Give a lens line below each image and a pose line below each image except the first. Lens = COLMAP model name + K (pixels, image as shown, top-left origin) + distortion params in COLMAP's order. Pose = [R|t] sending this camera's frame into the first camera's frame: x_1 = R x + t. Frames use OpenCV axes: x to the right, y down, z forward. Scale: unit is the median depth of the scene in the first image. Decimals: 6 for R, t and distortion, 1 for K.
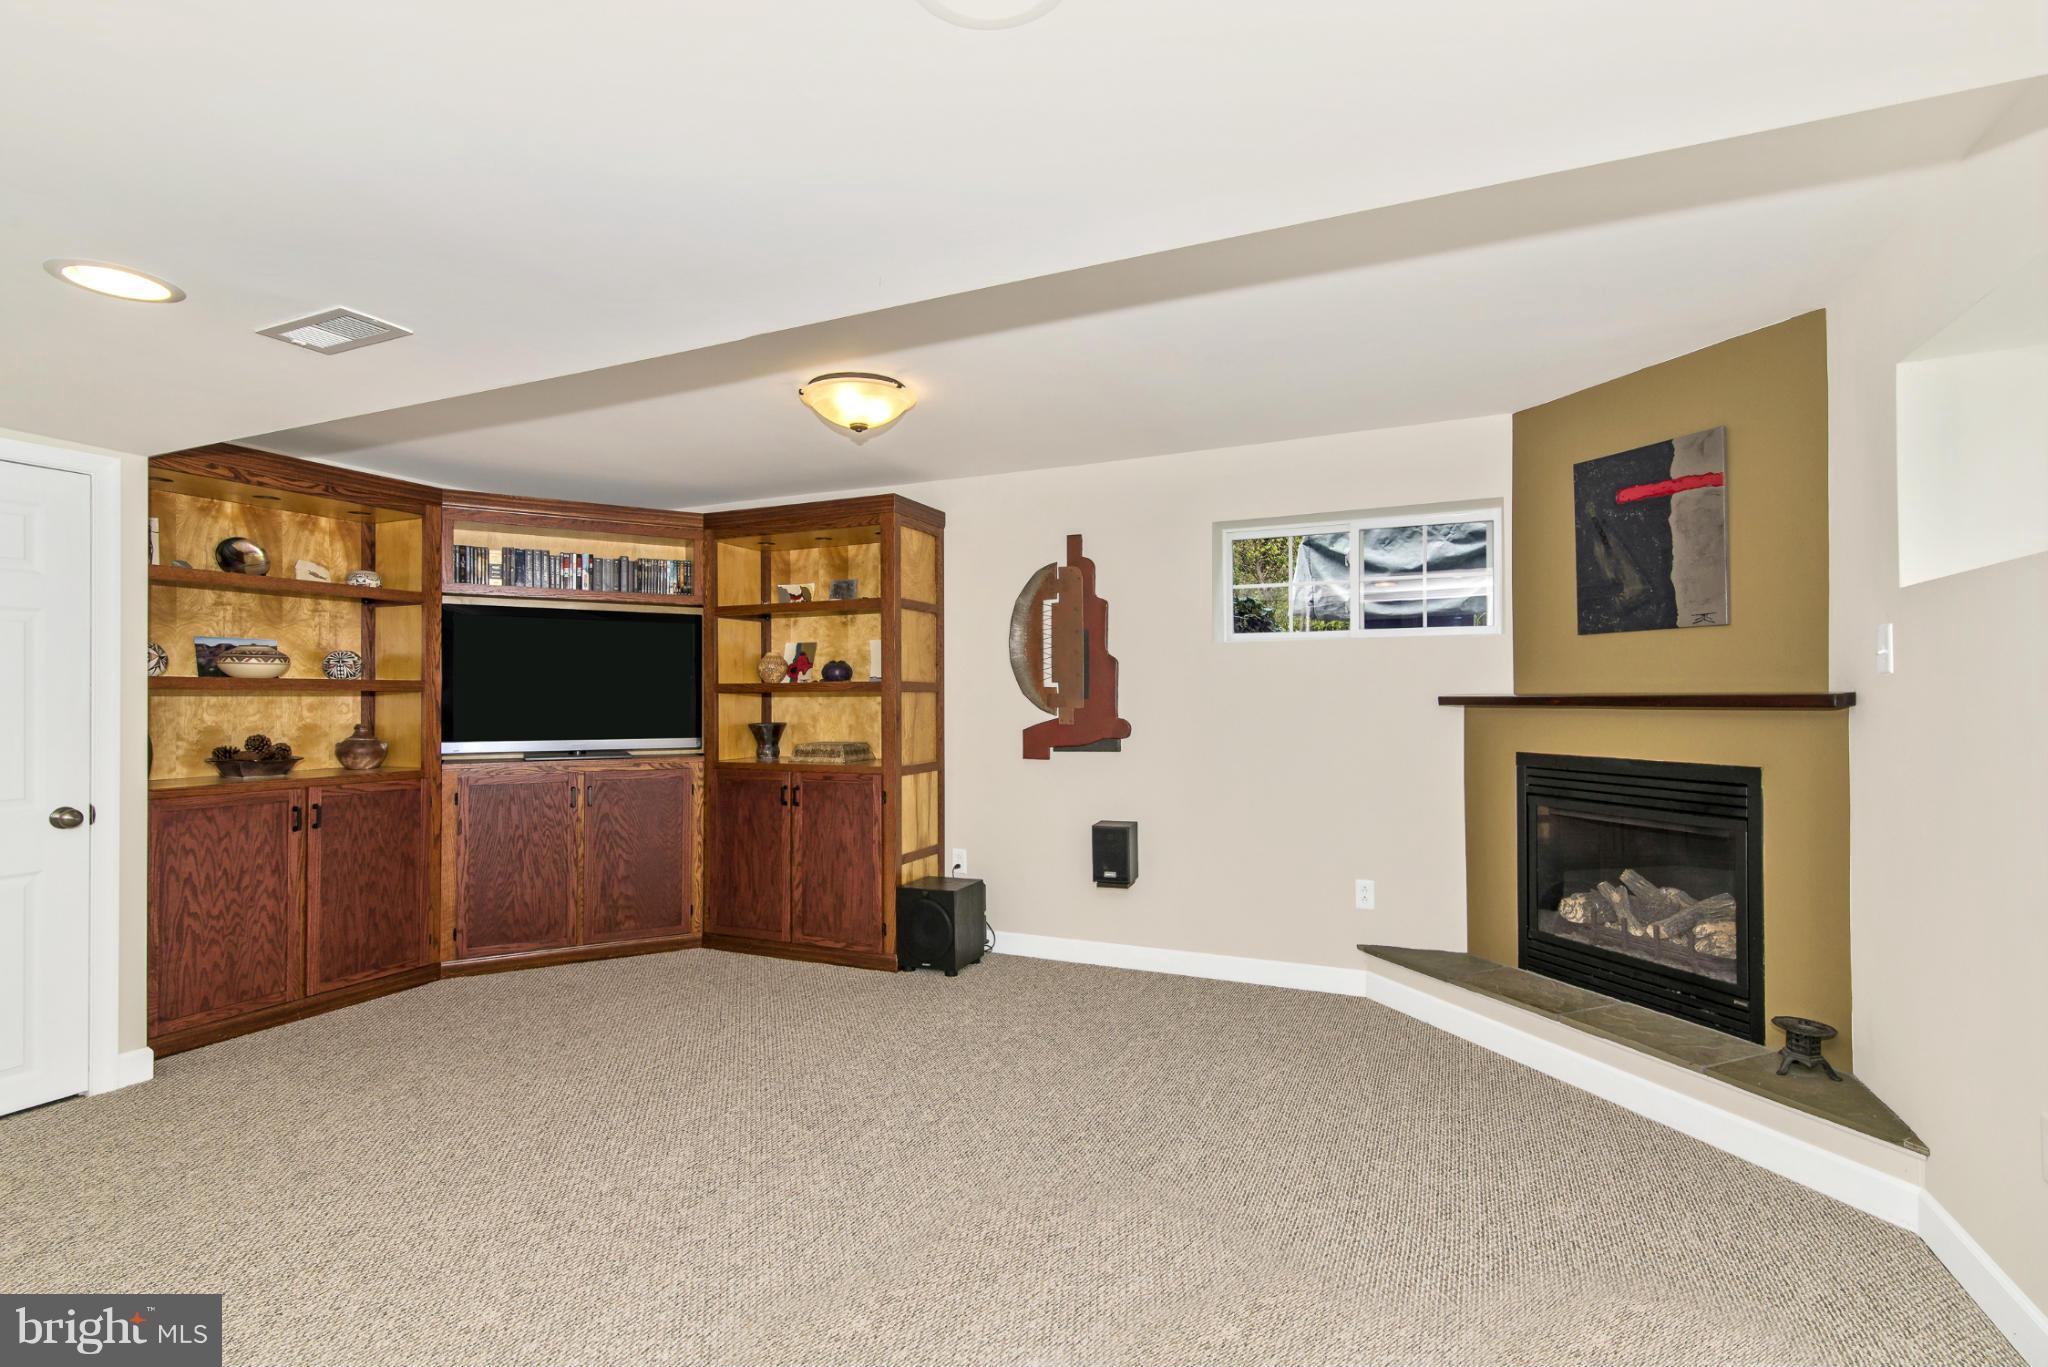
lens RADIAL K [[942.9, 0, 1017.3], [0, 942.9, 689.0], [0, 0, 1]] dist [0.003316, 0.000317]
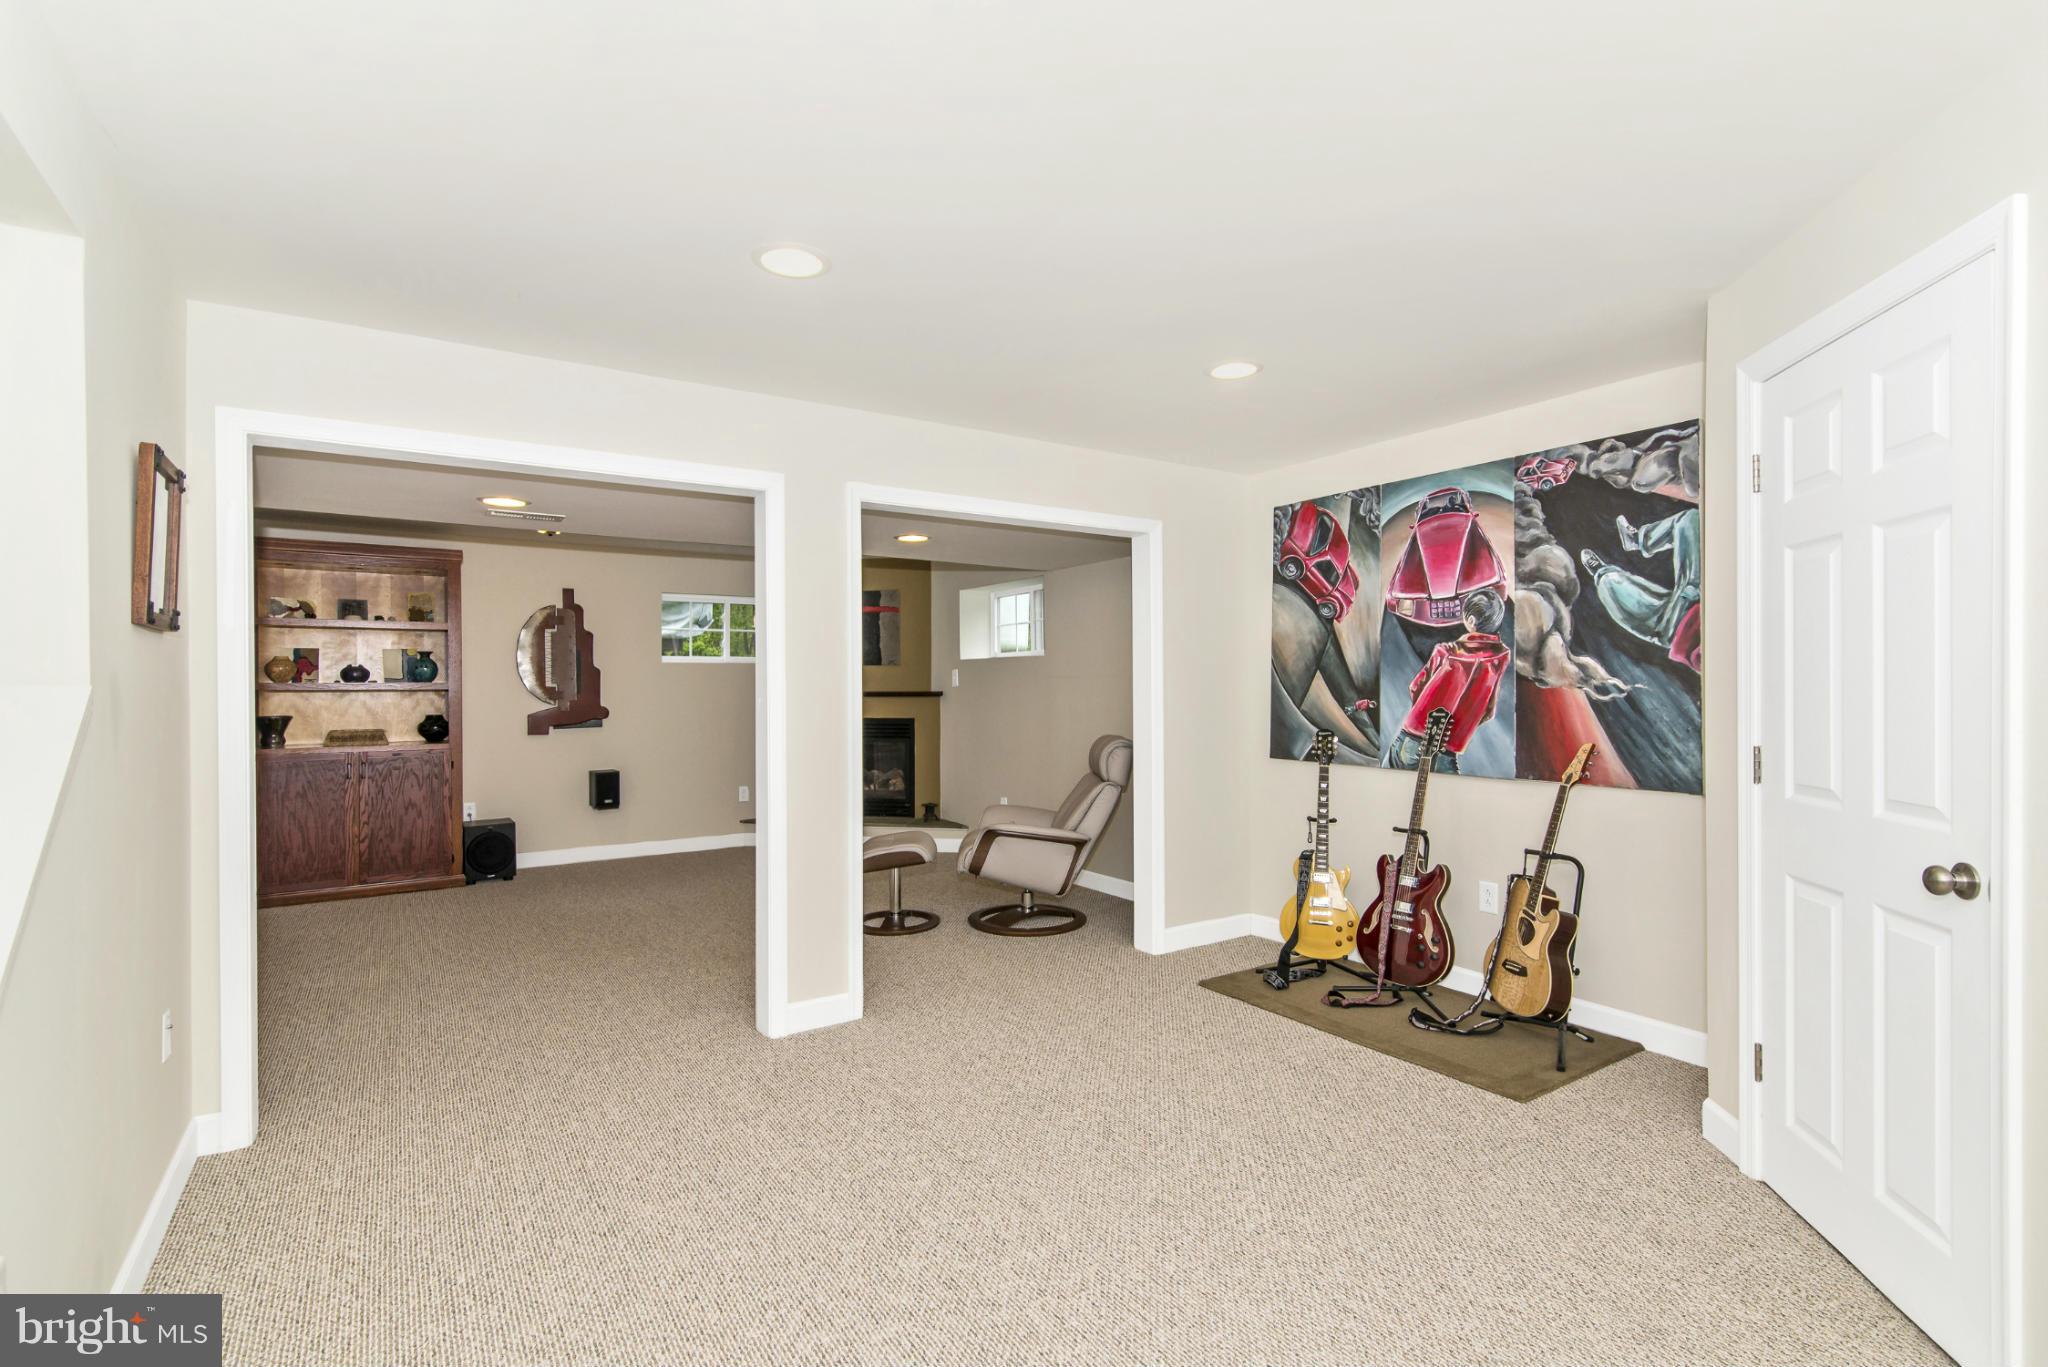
lens RADIAL K [[942.9, 0, 1017.3], [0, 942.9, 689.0], [0, 0, 1]] dist [0.003316, 0.000317]
pose [[0.531905, -0.000590, 0.846804, -0.870918], [-0.007147, 0.999961, 0.005185, -0.011896], [-0.846774, -0.008810, 0.531880, -0.454519]]
